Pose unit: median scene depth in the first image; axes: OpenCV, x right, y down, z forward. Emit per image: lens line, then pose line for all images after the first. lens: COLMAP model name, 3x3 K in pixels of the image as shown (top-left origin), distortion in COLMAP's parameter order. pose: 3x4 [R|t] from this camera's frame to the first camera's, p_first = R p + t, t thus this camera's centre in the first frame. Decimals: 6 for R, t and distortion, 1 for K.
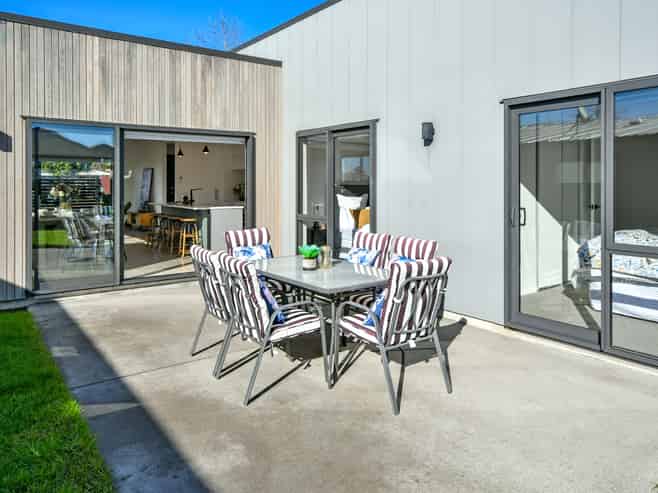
lens RADIAL K [[422.8, 0, 330.5], [0, 422.8, 242.2], [0, 0, 1]] dist [0.007033, 0.002503]
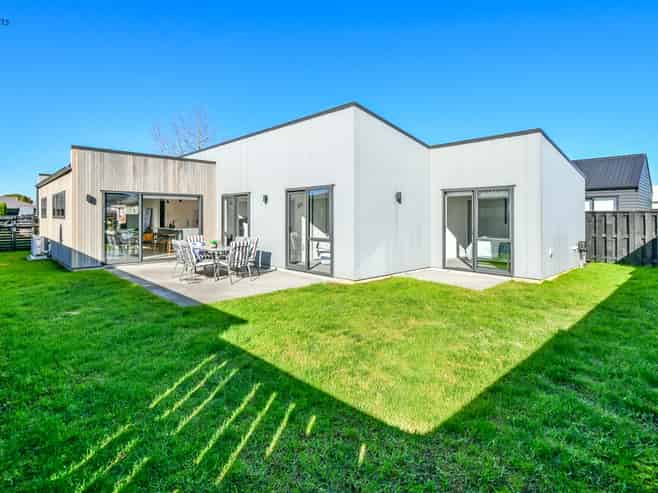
lens RADIAL K [[354.6, 0, 327.6], [0, 354.6, 251.6], [0, 0, 1]] dist [-0.002196, 0.000055]
pose [[0.996427, -0.009513, 0.083917, 0.330591], [0.012385, 0.999353, -0.033767, 0.115127], [-0.083541, 0.034686, 0.995900, -0.940922]]
